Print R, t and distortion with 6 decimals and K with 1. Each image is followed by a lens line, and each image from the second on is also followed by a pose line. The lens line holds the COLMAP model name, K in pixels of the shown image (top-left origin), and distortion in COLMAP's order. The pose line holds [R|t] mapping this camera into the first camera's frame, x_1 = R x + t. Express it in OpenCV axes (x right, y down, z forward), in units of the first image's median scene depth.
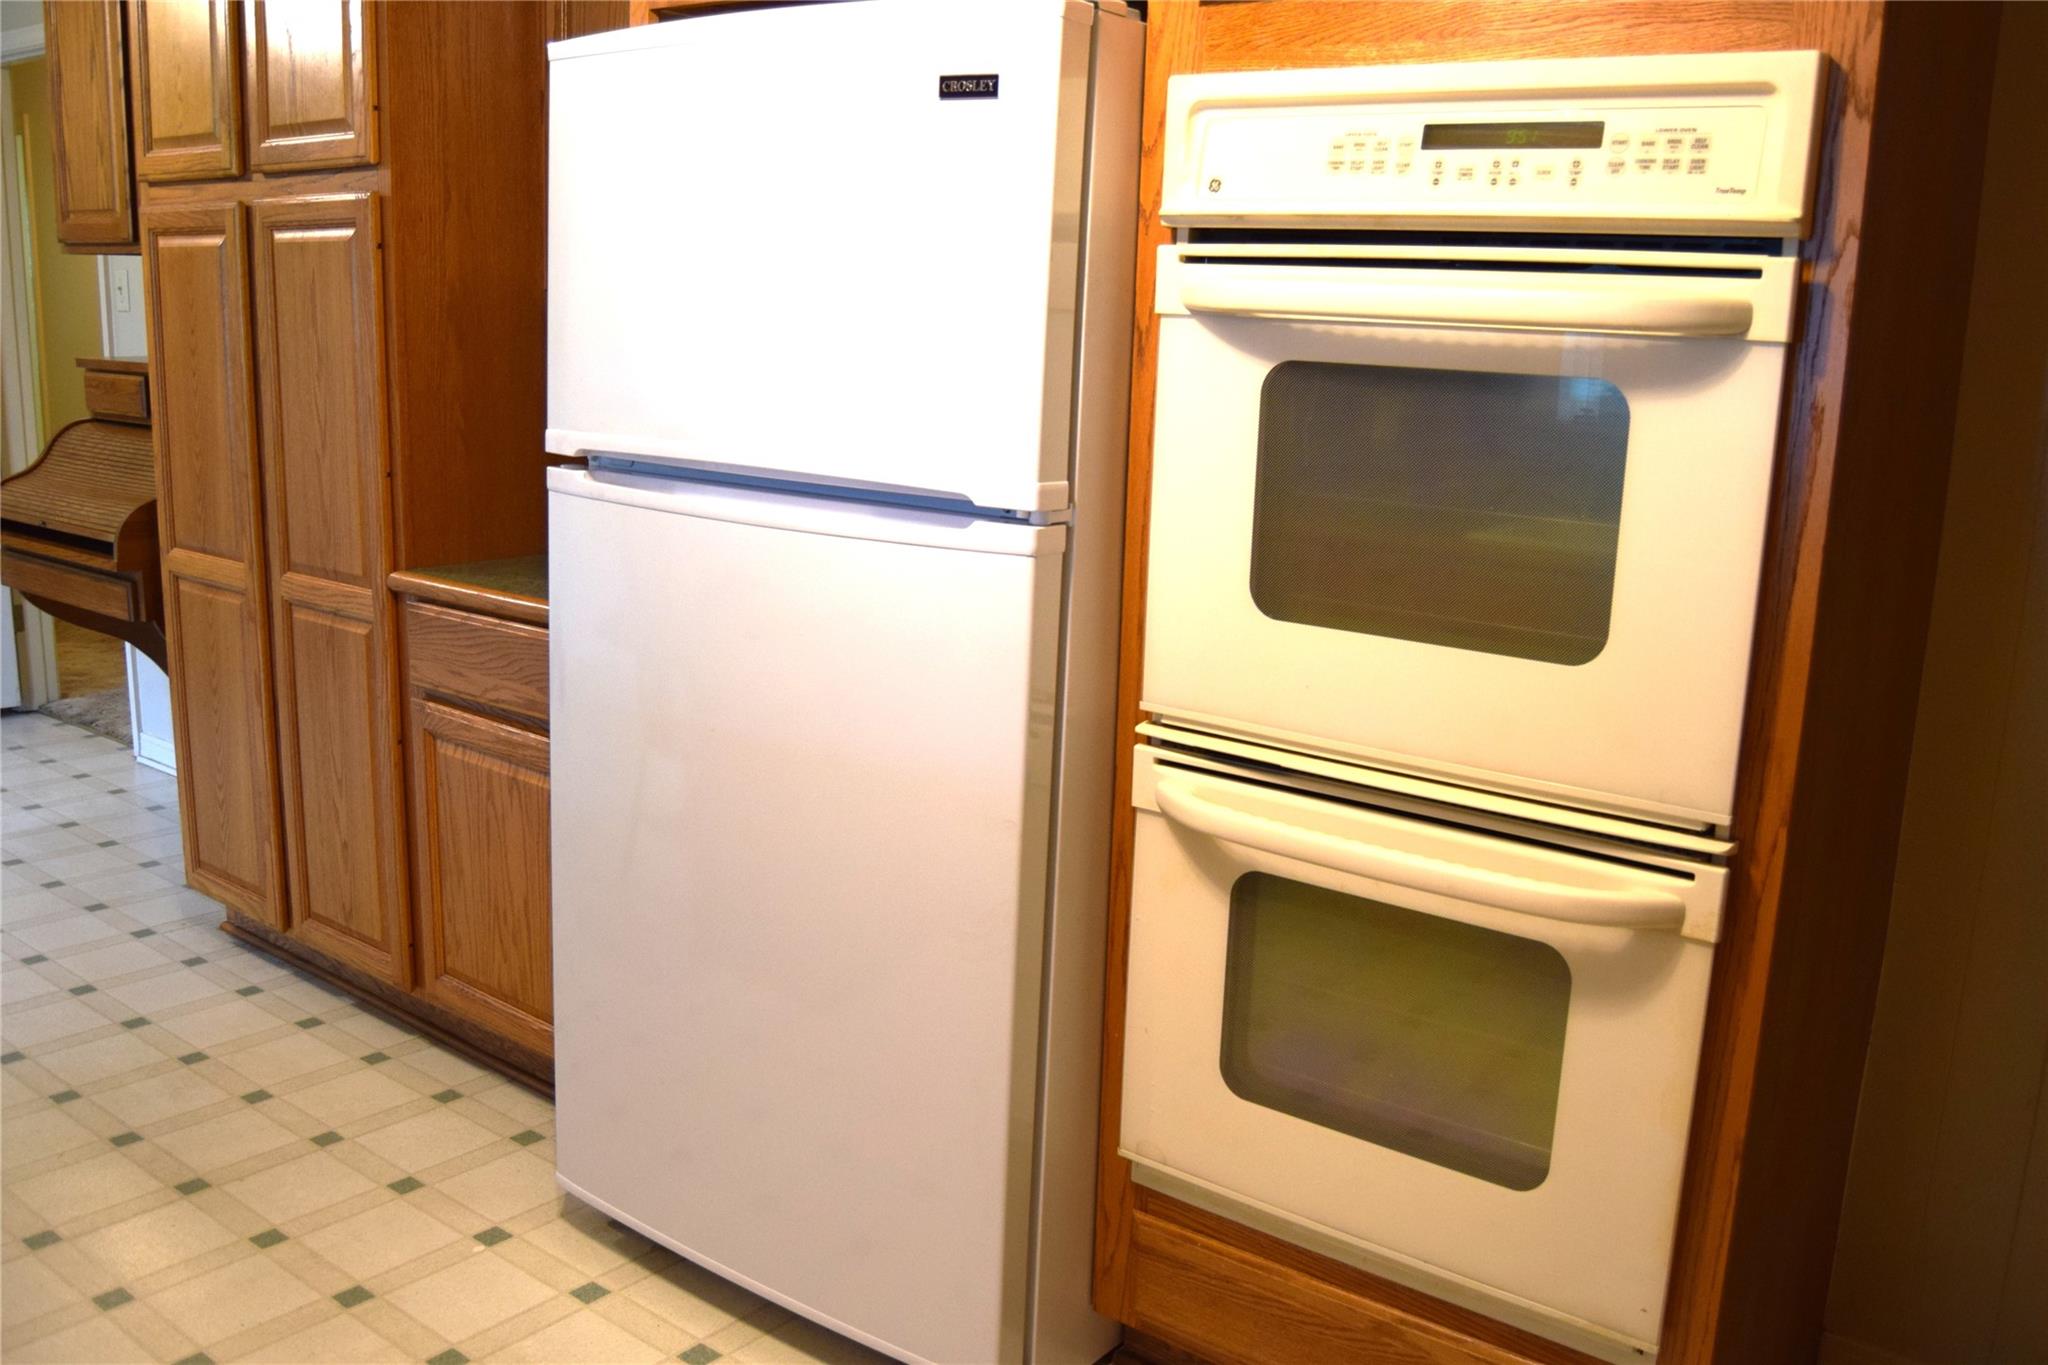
lens RADIAL K [[1614.6, 0, 1019.2], [0, 1614.6, 689.3], [0, 0, 1]] dist [-0.080413, 0.018402]
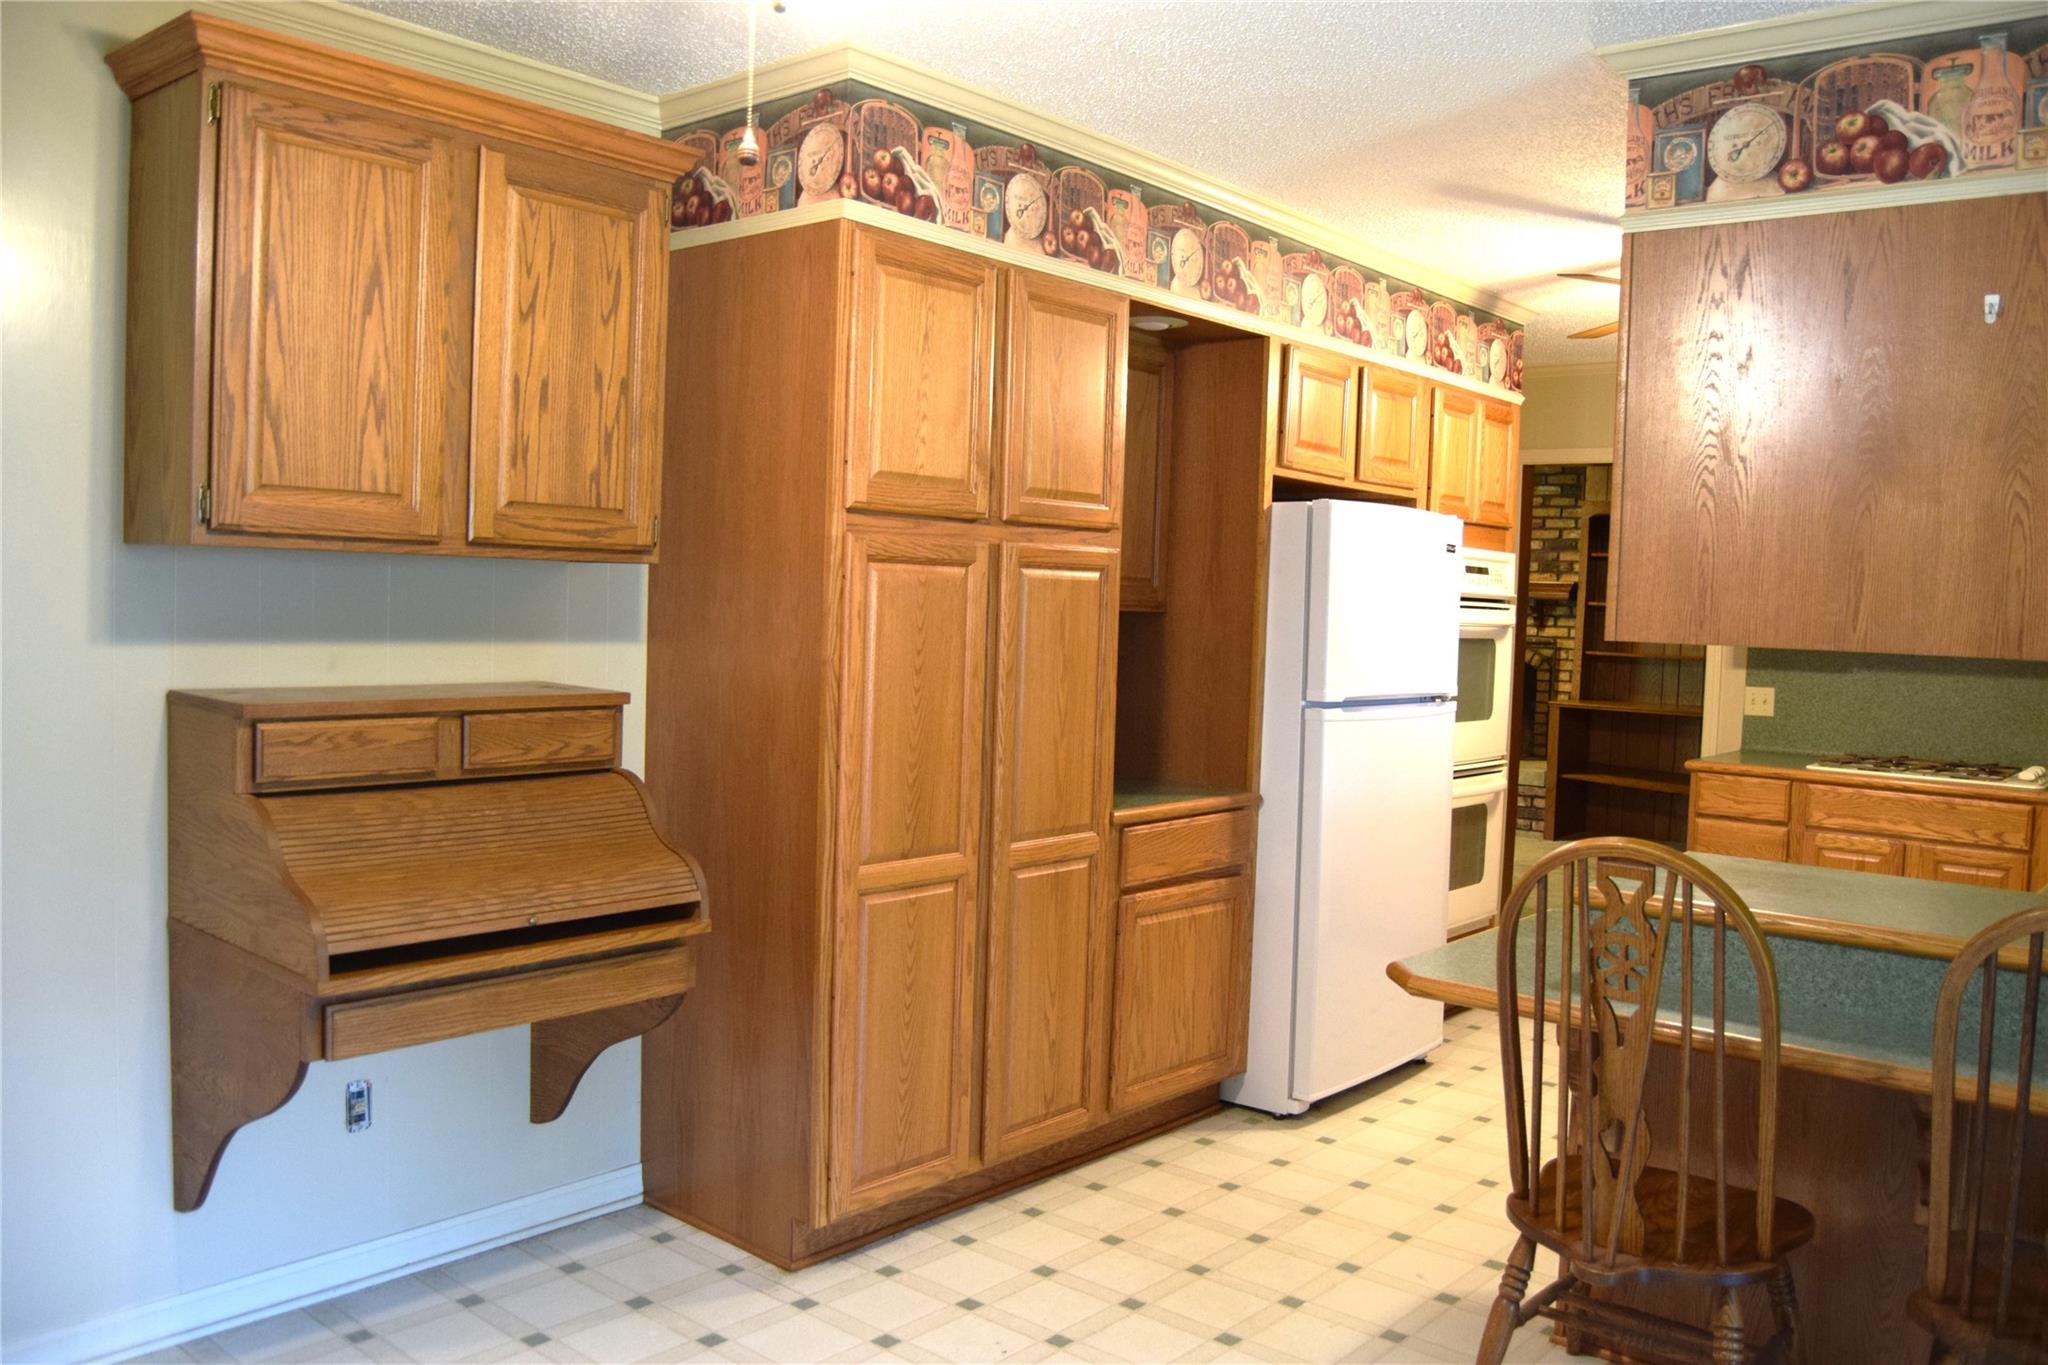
lens RADIAL K [[1614.6, 0, 1019.2], [0, 1614.6, 689.3], [0, 0, 1]] dist [-0.080413, 0.018402]
pose [[0.091335, -0.107198, 0.990034, -1.731405], [0.175380, 0.980381, 0.089973, -0.310796], [-0.980255, 0.165414, 0.108343, 0.877867]]
